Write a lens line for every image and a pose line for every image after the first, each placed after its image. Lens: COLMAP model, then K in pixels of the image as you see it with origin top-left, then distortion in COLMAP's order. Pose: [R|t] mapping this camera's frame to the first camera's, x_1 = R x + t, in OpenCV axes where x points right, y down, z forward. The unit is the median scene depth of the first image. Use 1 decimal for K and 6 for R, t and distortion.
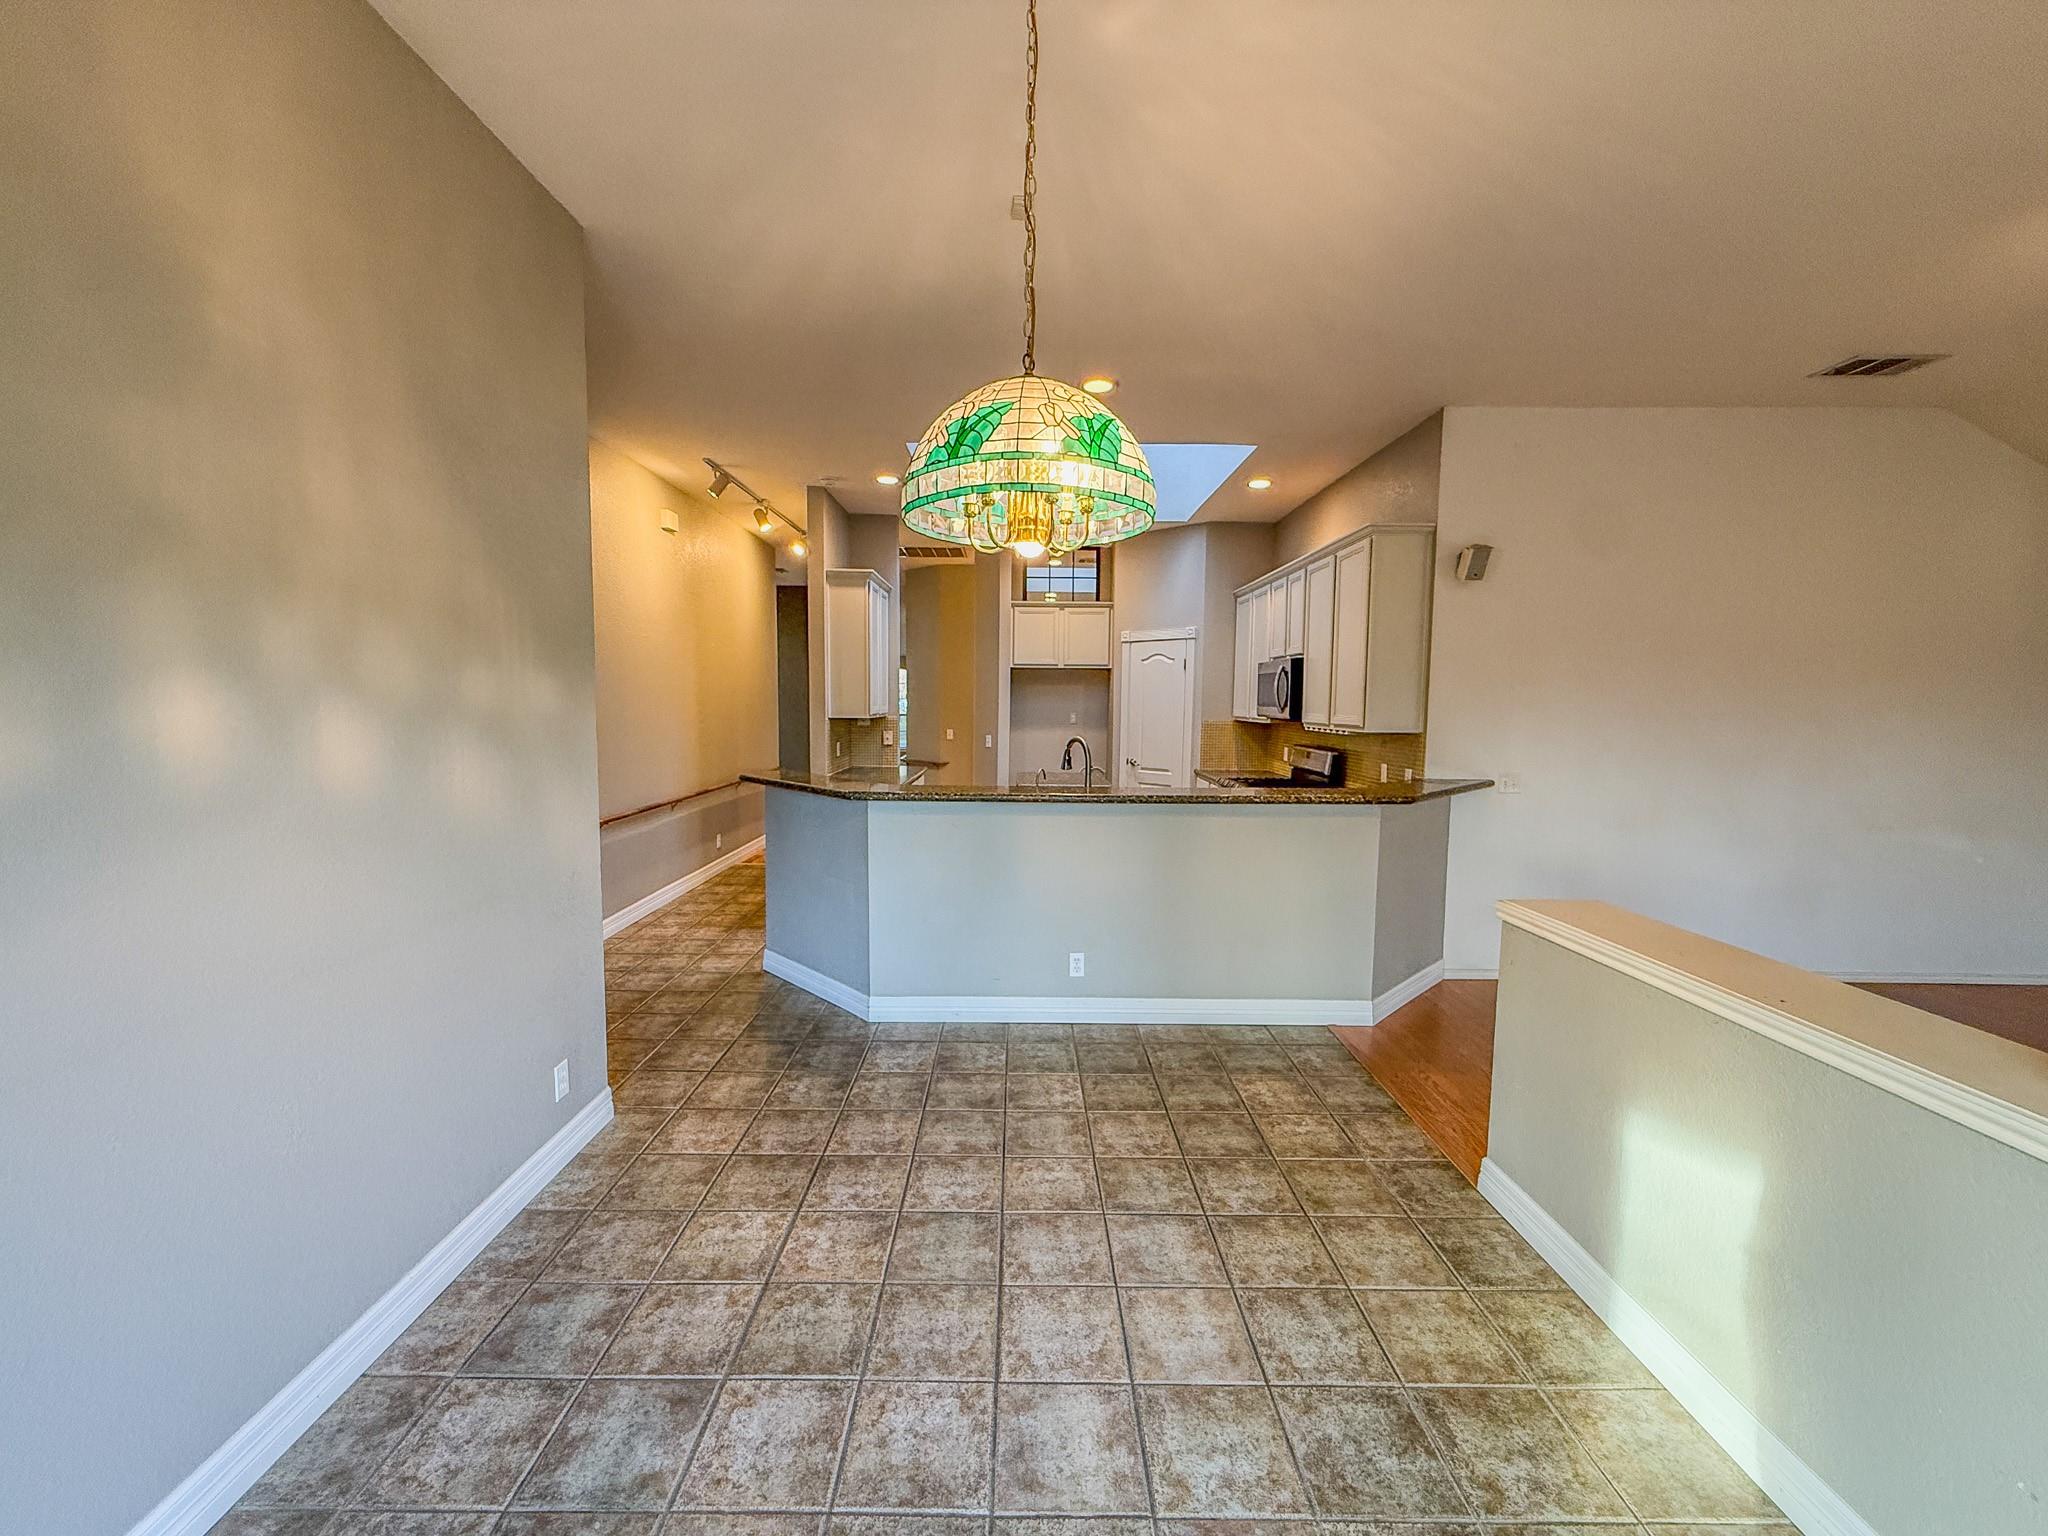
lens RADIAL K [[816.2, 0, 1020.9], [0, 816.2, 772.9], [0, 0, 1]] dist [-0.000815, 0.000364]
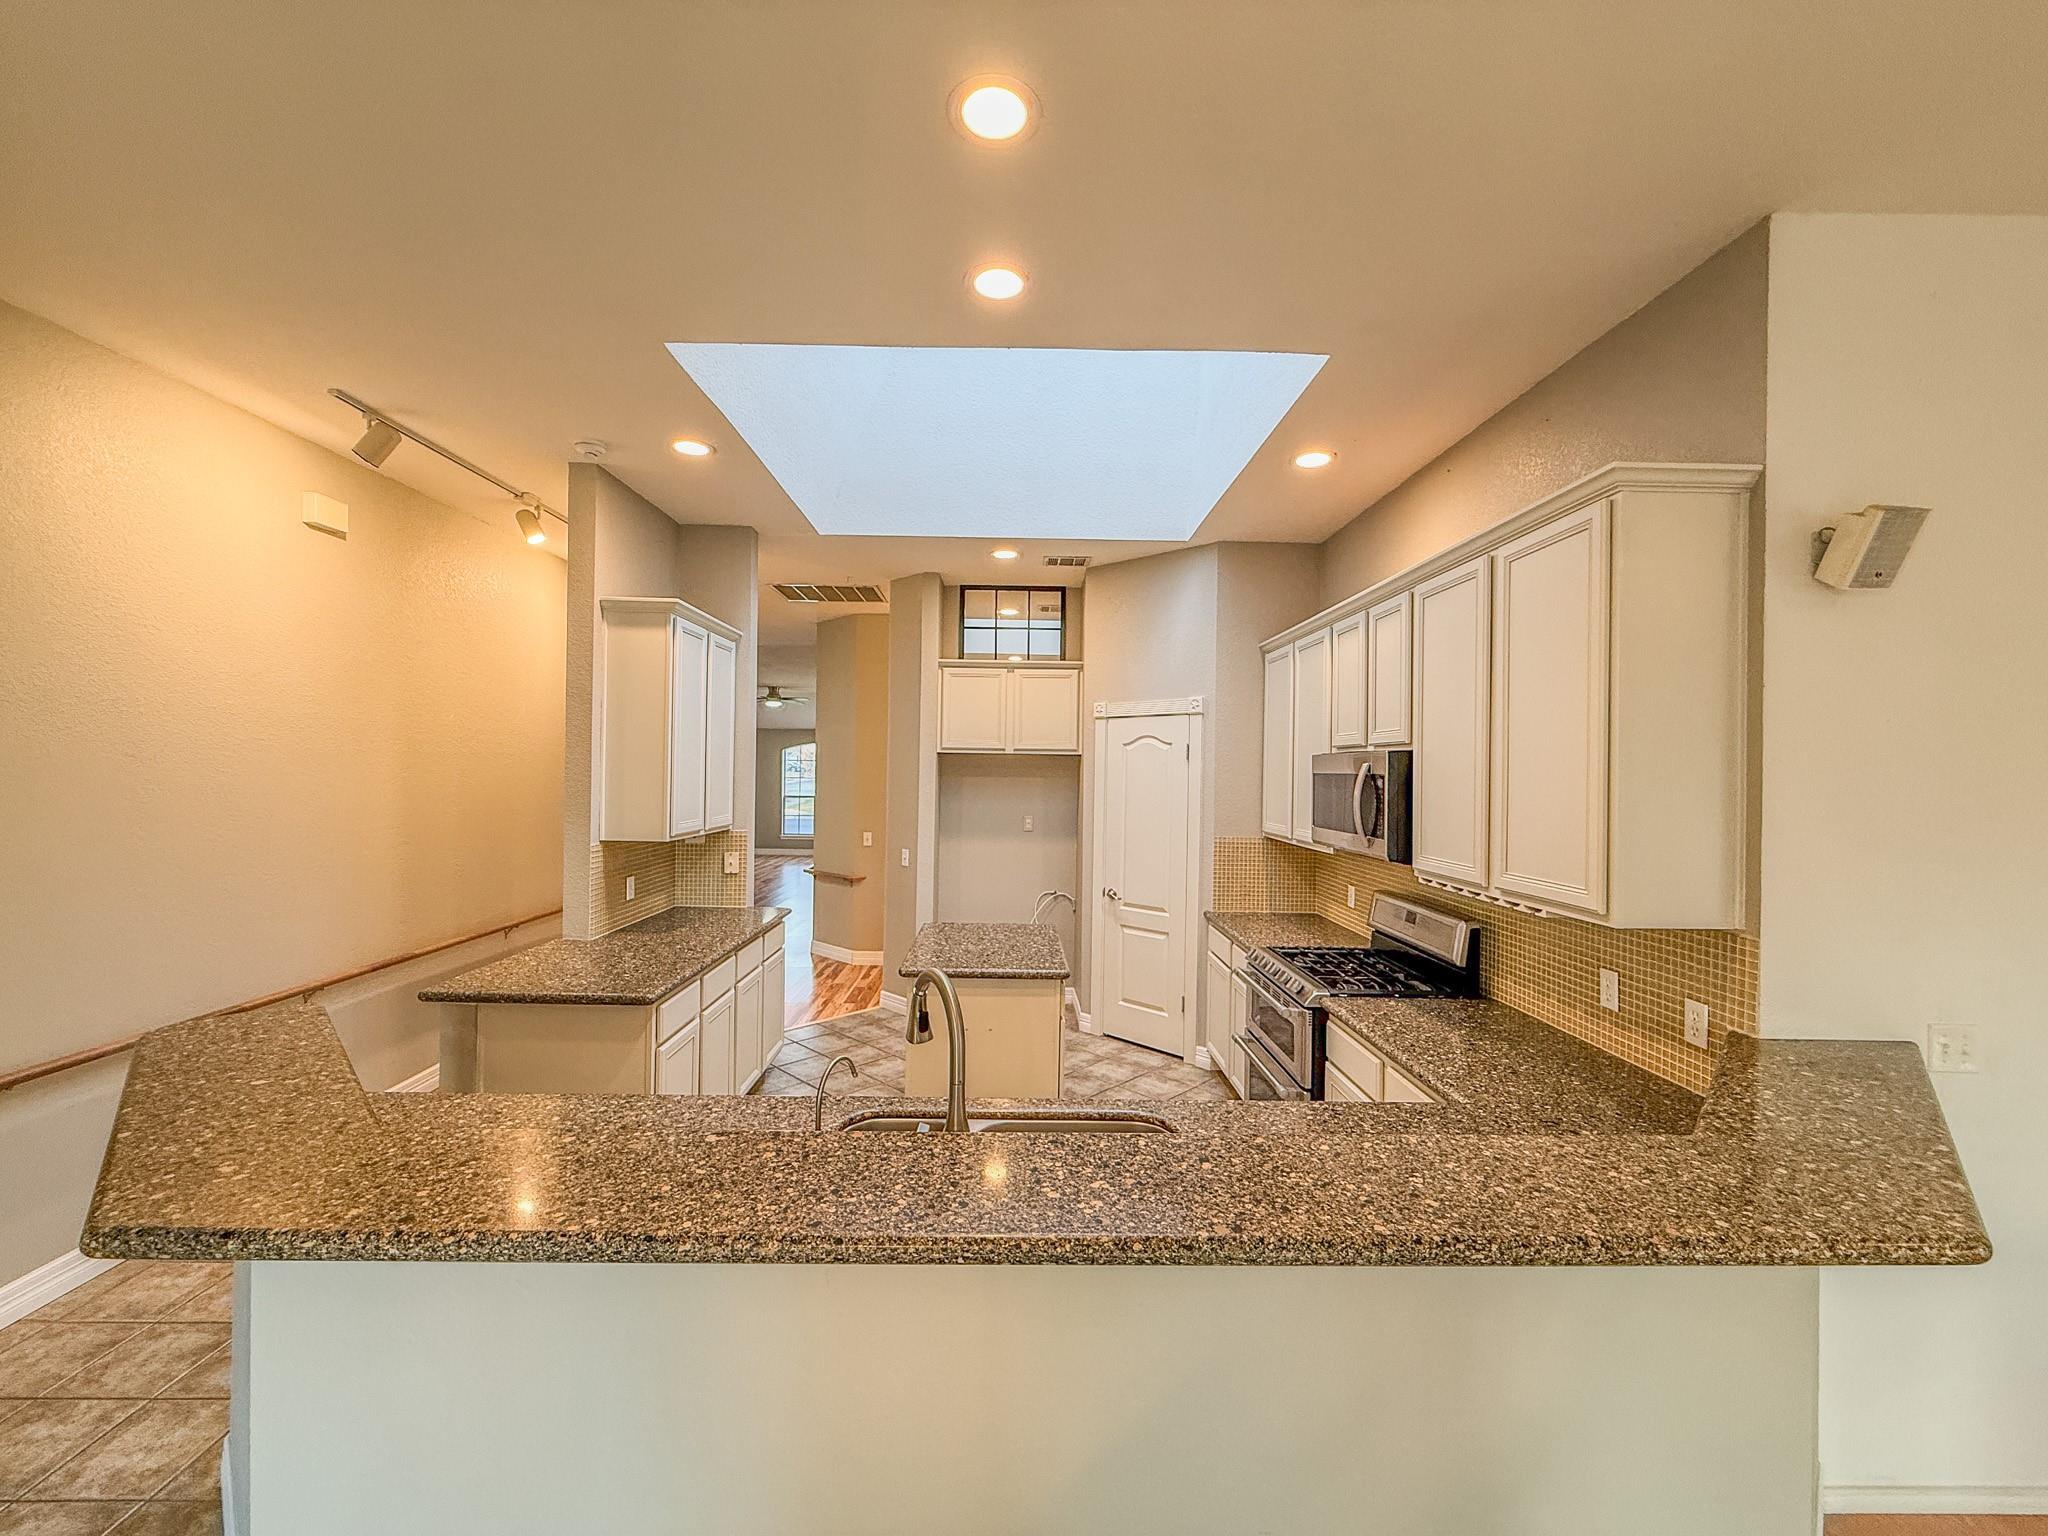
lens RADIAL K [[816.2, 0, 1019.3], [0, 816.2, 767.5], [0, 0, 1]] dist [-0.000815, 0.000364]
pose [[0.999936, 0.006000, 0.009581, 0.084645], [-0.005072, 0.995551, -0.094082, -0.084381], [-0.010102, 0.094028, 0.995518, 0.502904]]
